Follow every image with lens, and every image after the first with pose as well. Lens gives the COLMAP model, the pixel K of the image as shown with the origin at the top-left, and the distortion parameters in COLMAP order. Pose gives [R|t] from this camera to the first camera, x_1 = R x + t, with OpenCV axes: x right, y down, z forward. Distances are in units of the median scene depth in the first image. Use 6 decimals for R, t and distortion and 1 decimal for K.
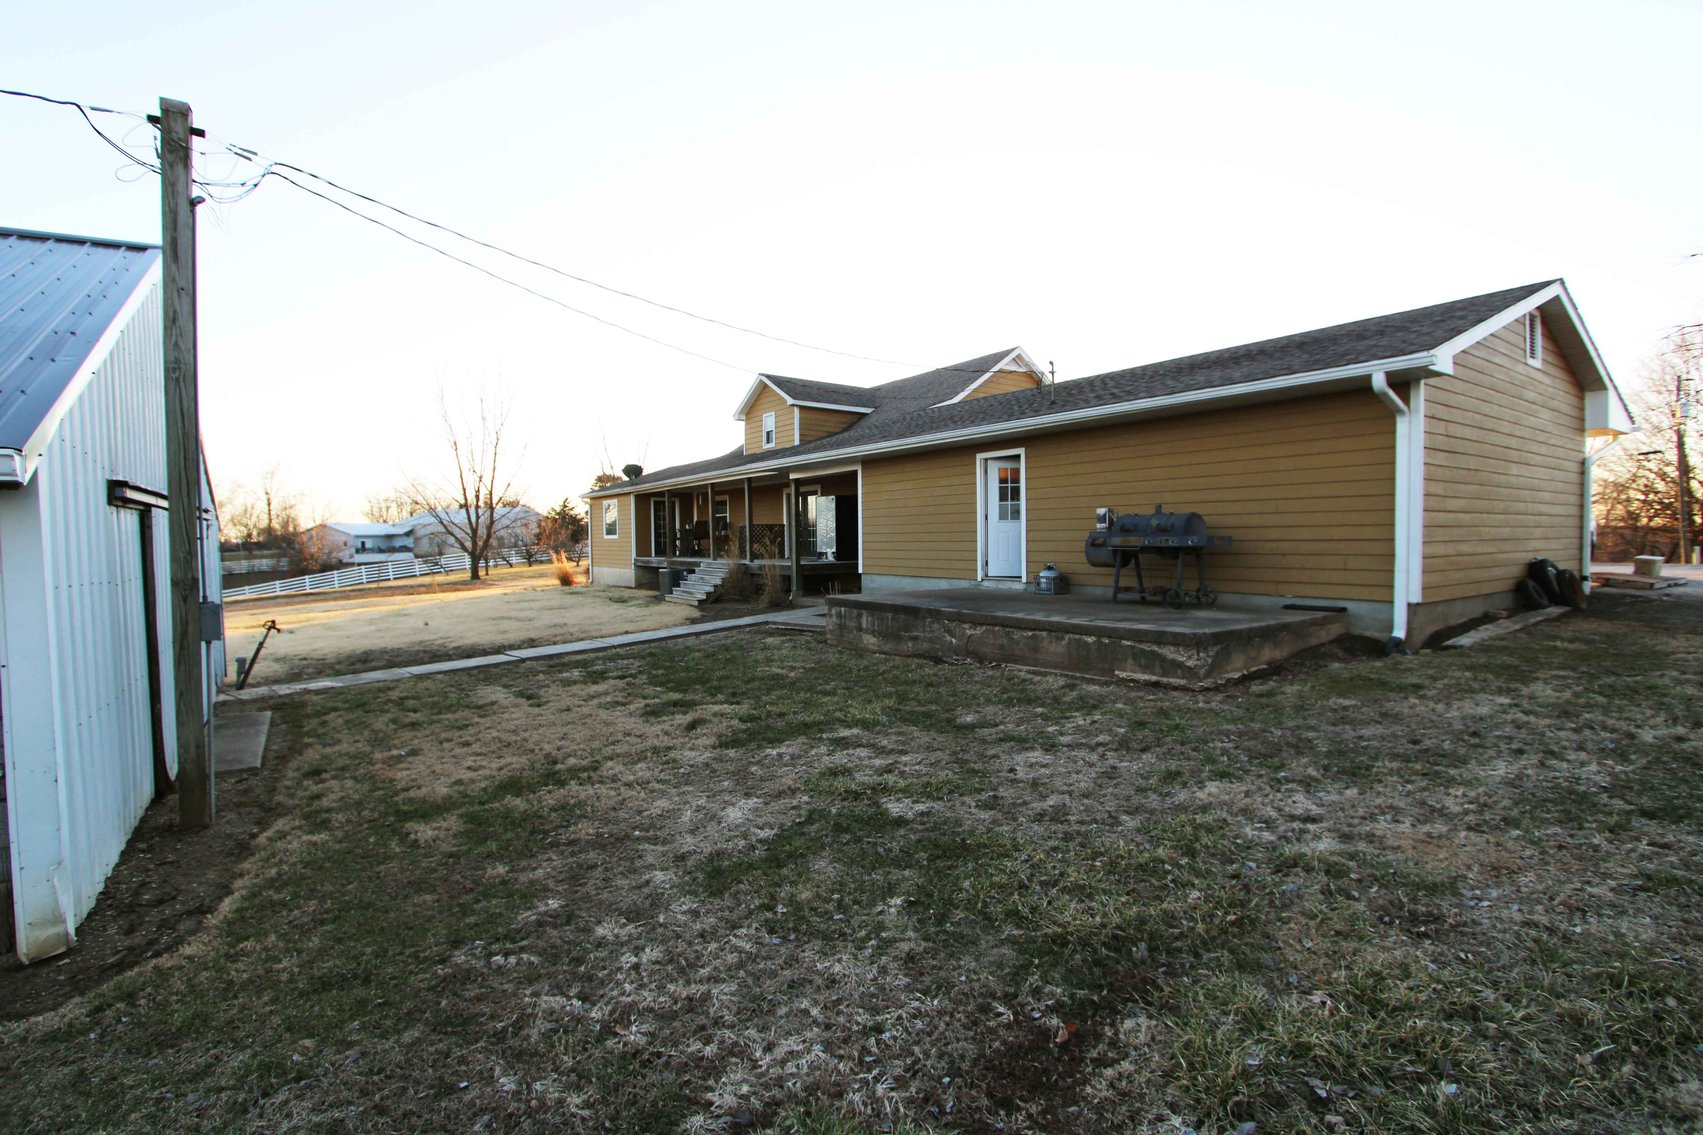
lens RADIAL K [[783.9, 0, 854.8], [0, 783.9, 569.8], [0, 0, 1]] dist [-0.016870, 0.001001]
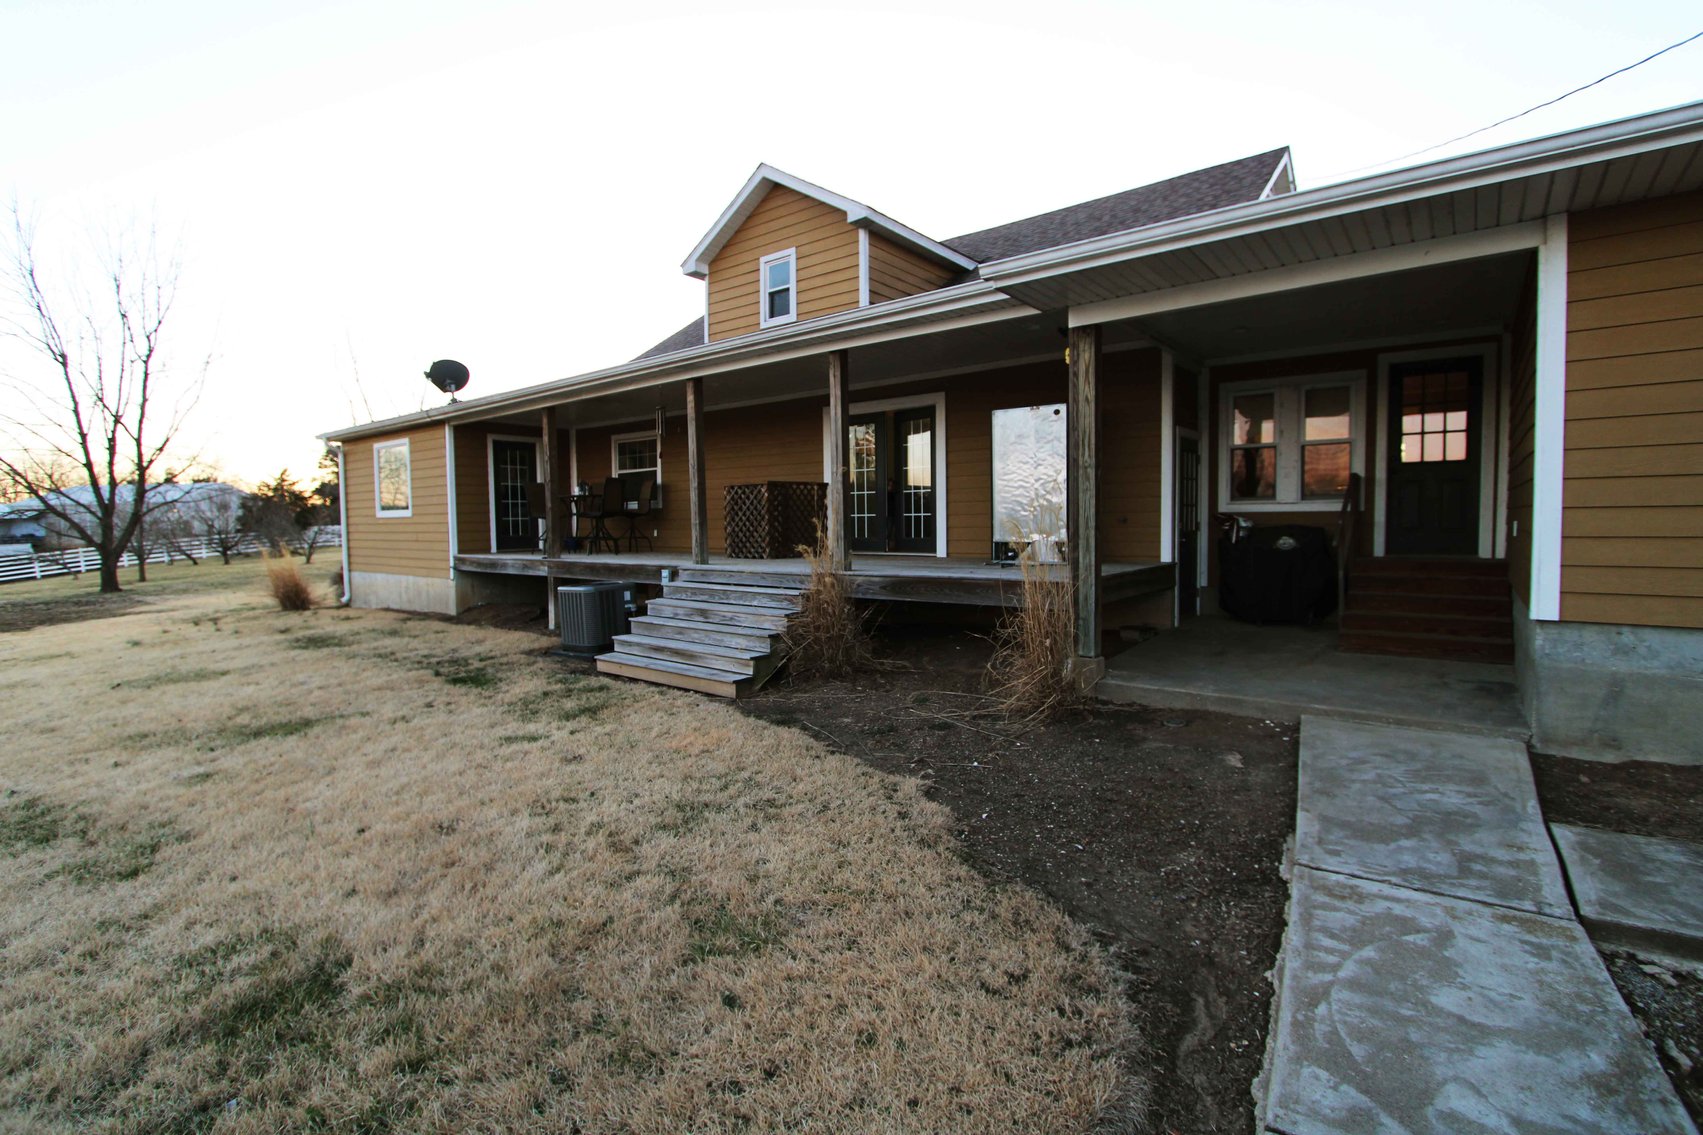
lens RADIAL K [[783.9, 0, 850.4], [0, 783.9, 562.0], [0, 0, 1]] dist [-0.016870, 0.001001]
pose [[0.961829, -0.019010, 0.272990, -0.176297], [0.015972, 0.999783, 0.013347, -0.013972], [-0.273184, -0.008477, 0.961924, 0.458621]]
